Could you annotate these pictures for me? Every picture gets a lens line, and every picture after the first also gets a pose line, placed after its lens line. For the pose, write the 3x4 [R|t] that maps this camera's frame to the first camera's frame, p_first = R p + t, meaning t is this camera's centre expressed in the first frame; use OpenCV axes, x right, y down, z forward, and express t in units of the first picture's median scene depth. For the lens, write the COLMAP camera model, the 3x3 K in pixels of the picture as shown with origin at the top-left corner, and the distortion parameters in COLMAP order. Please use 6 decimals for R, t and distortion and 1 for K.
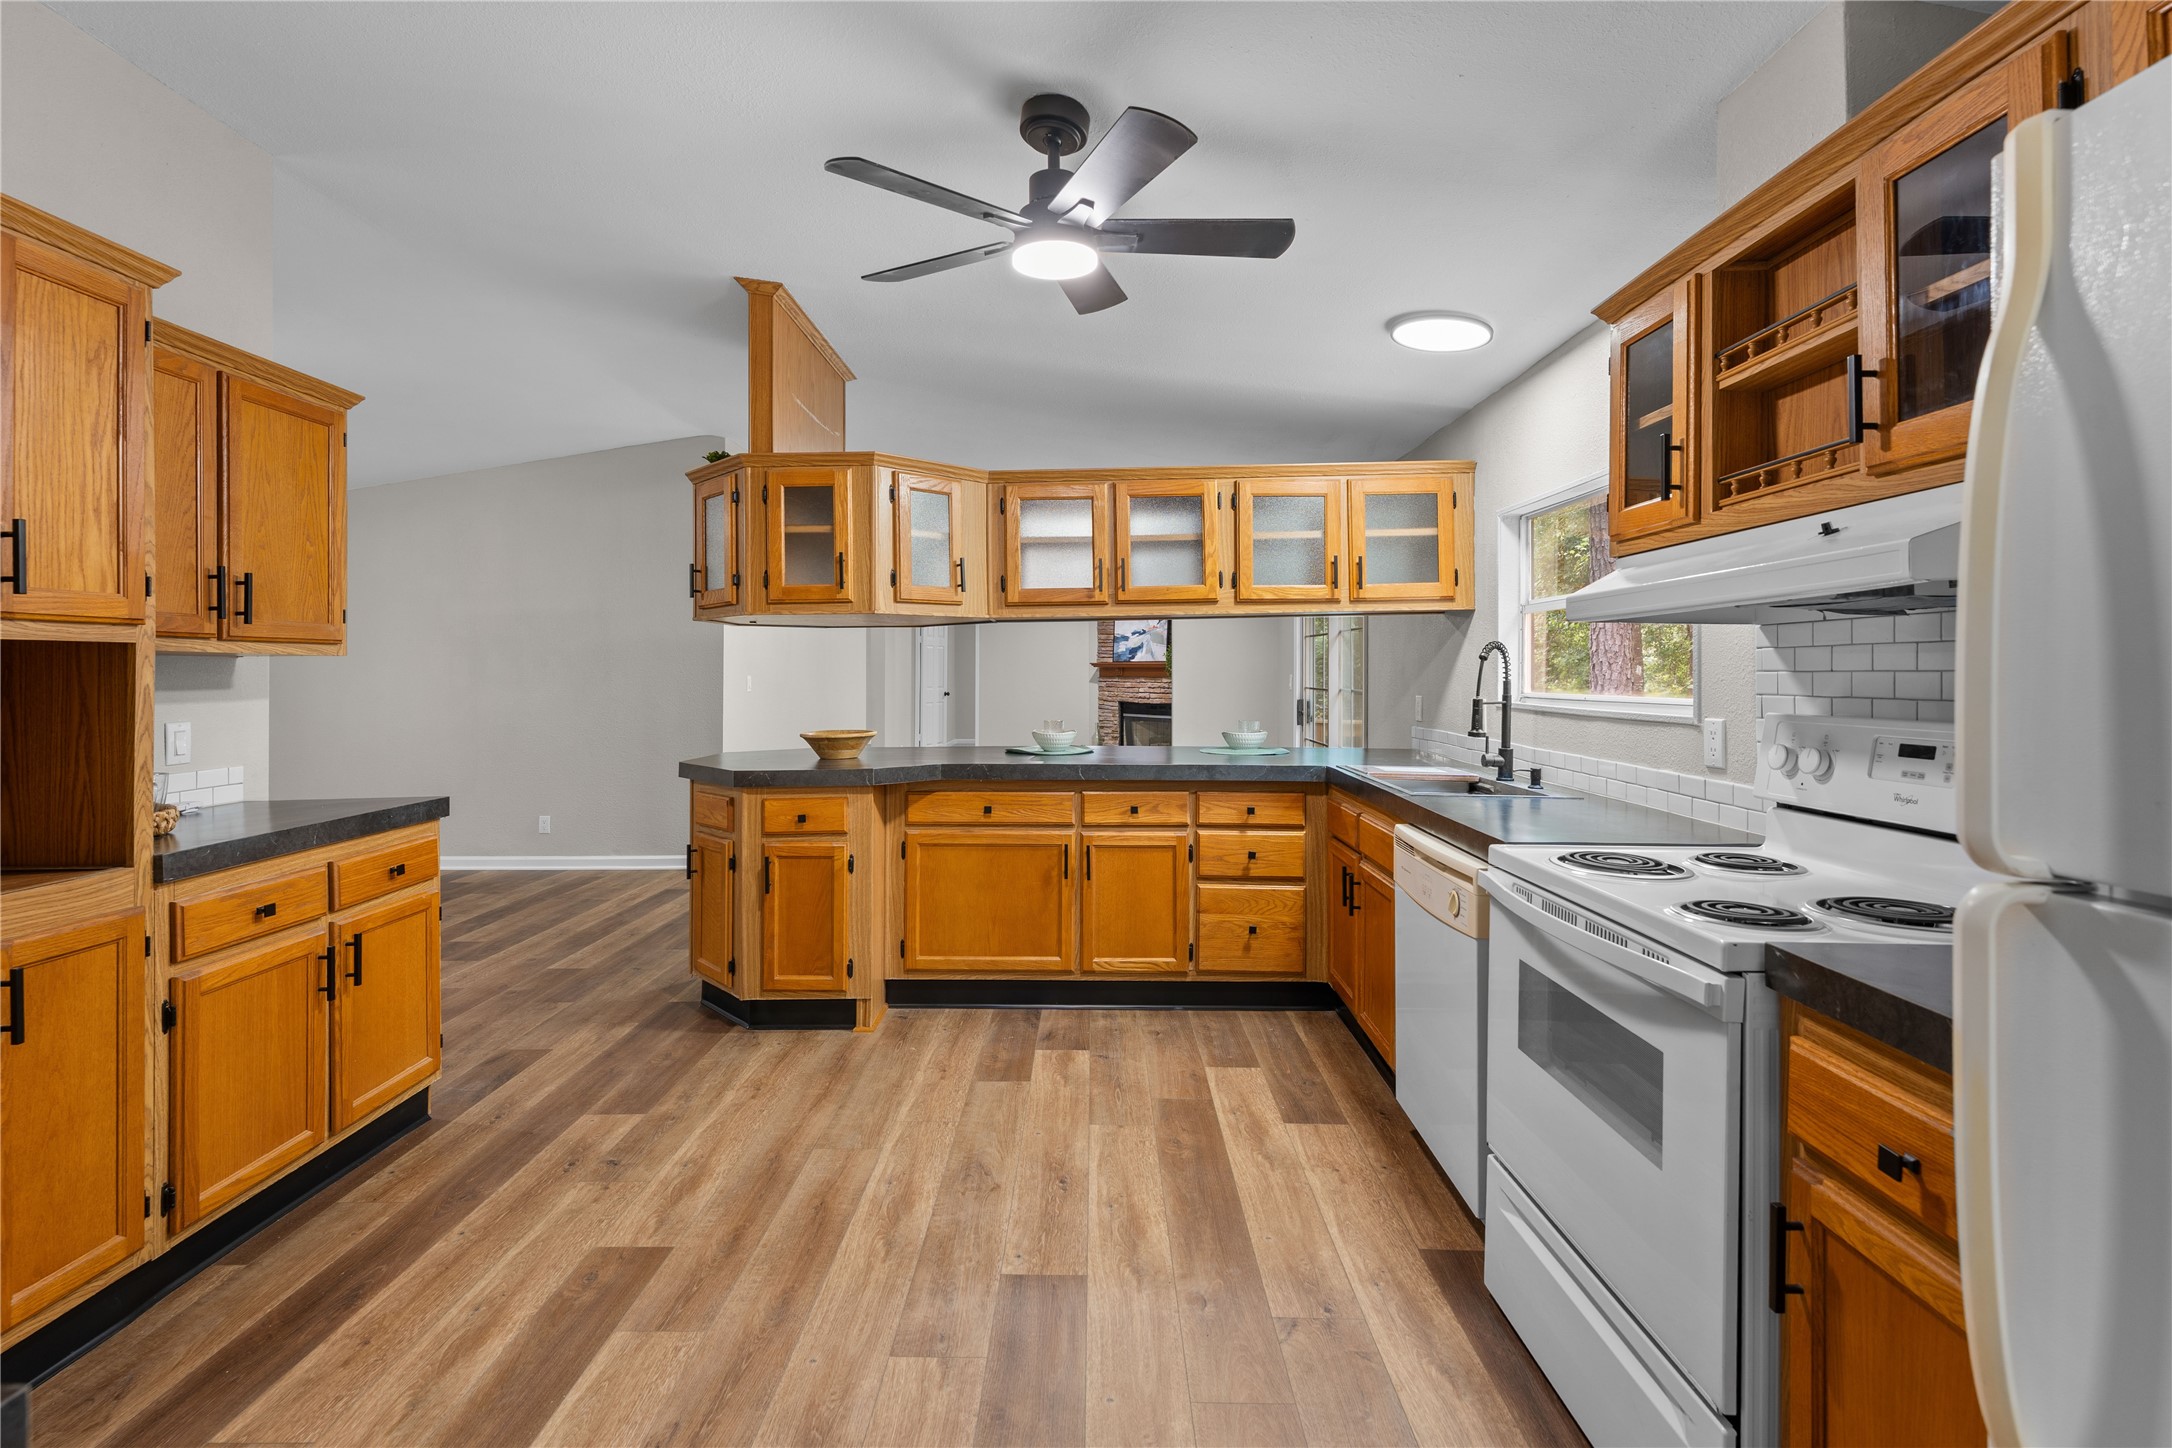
lens RADIAL K [[984.3, 0, 1082.4], [0, 984.3, 680.3], [0, 0, 1]] dist [-0.000230, -0.000012]
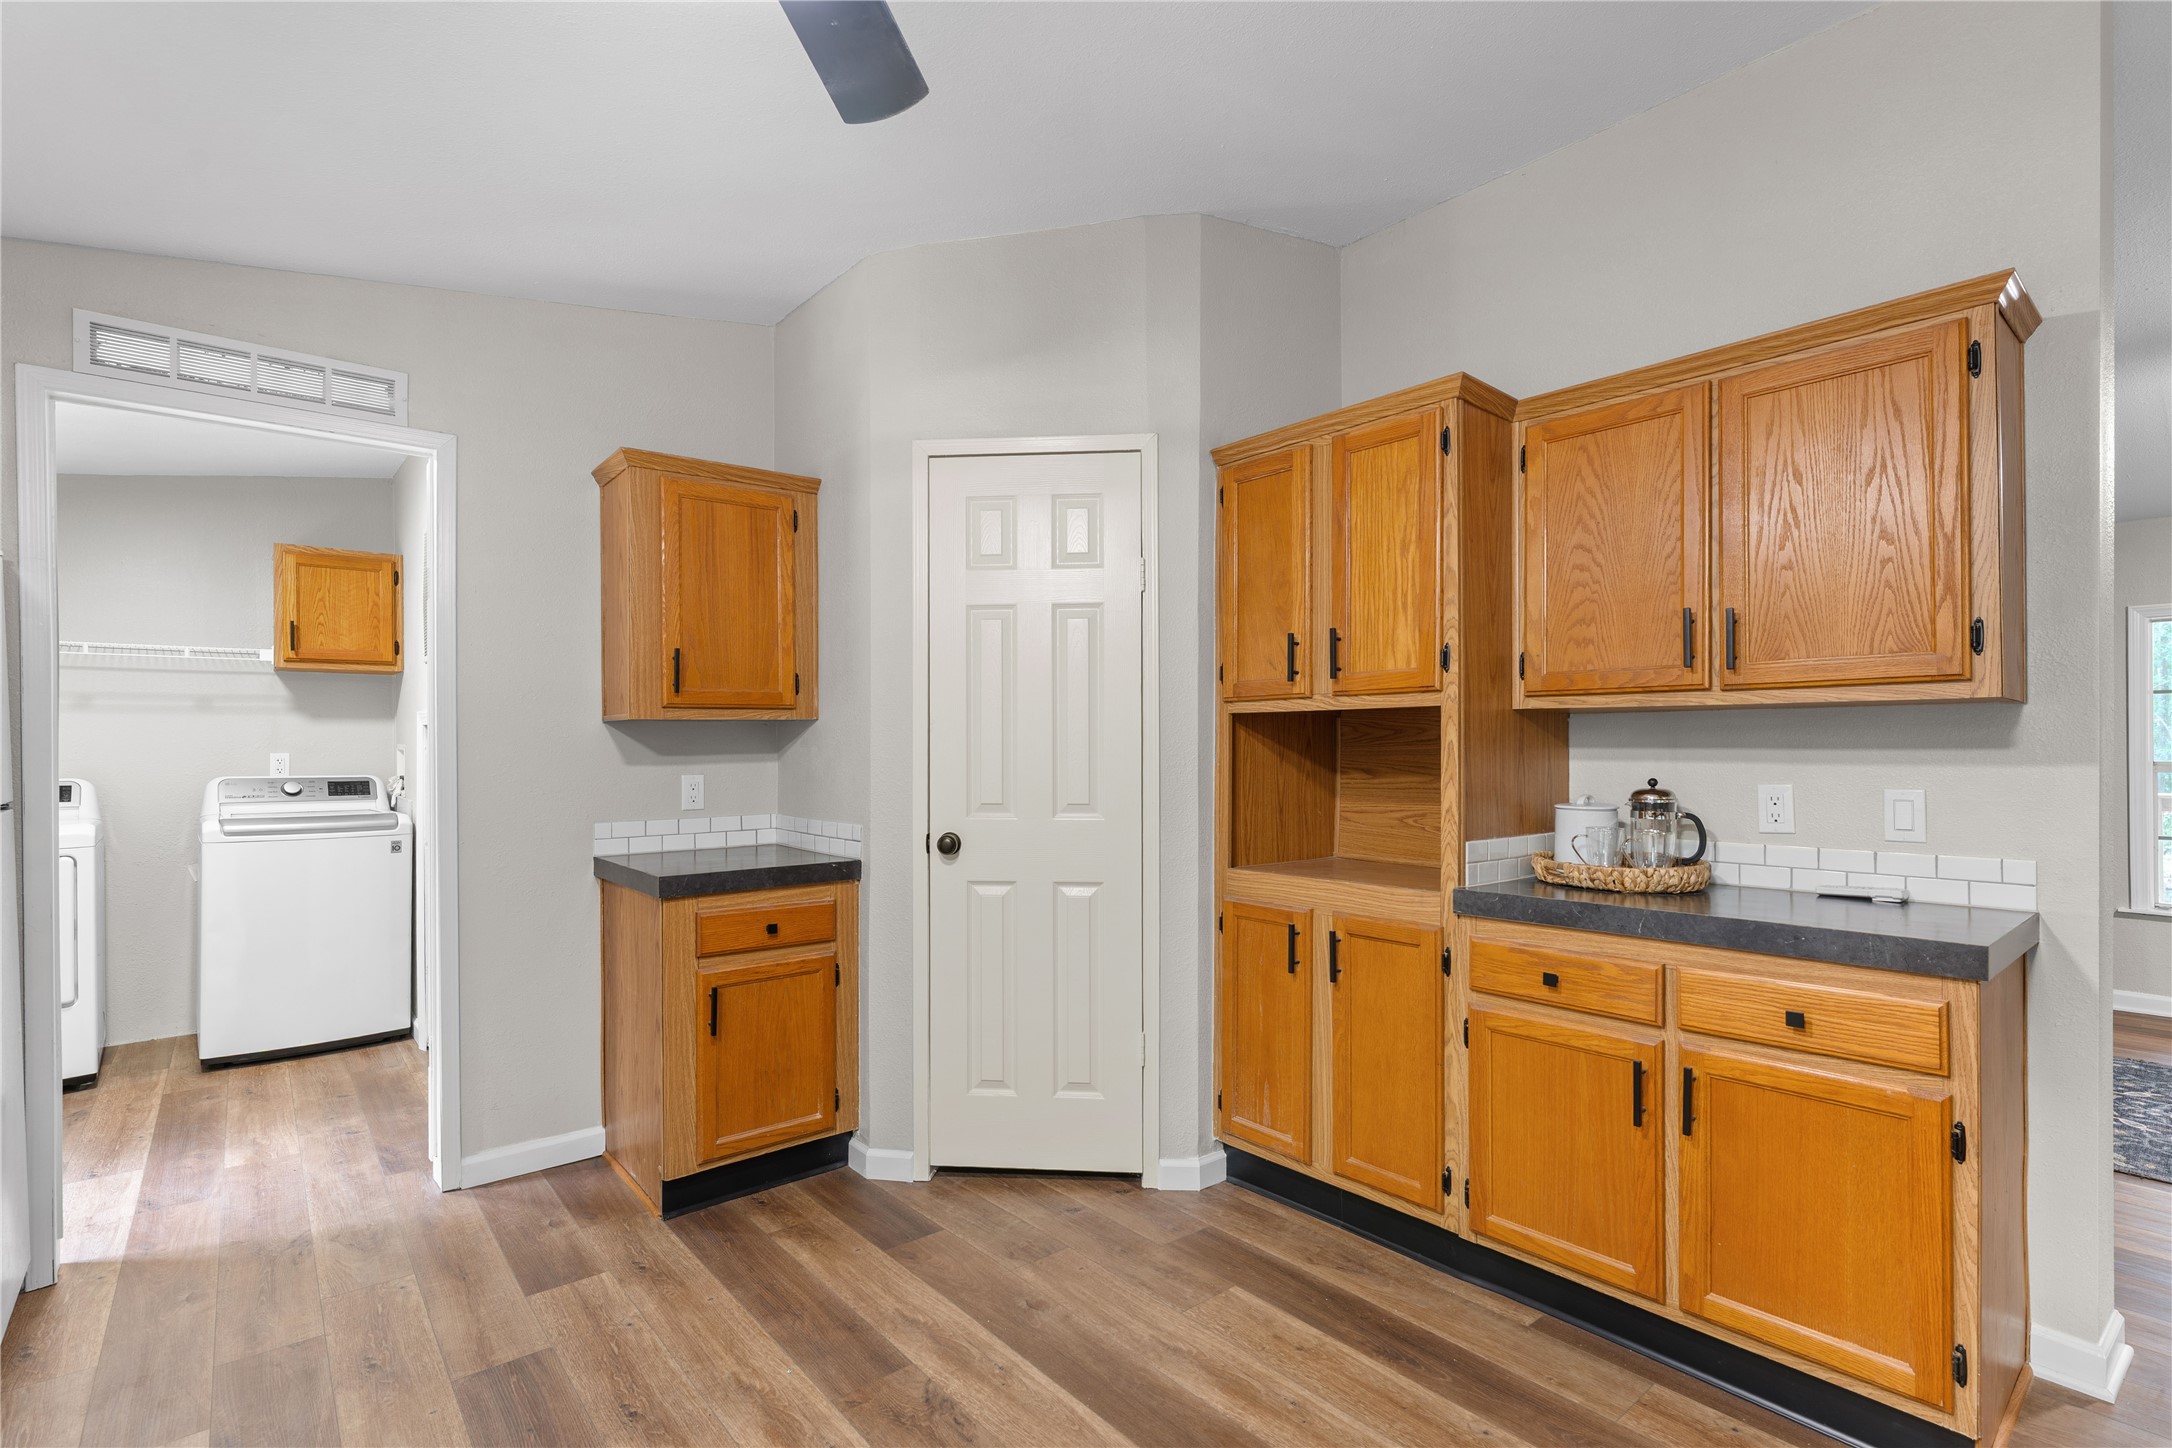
lens RADIAL K [[1030.9, 0, 1079.8], [0, 1030.9, 747.0], [0, 0, 1]] dist [-0.001388, -0.000154]
pose [[-0.766098, 0.009562, -0.642653, 0.171459], [0.003433, 0.999936, 0.010786, -0.003043], [0.642715, 0.006057, -0.766082, 1.616274]]
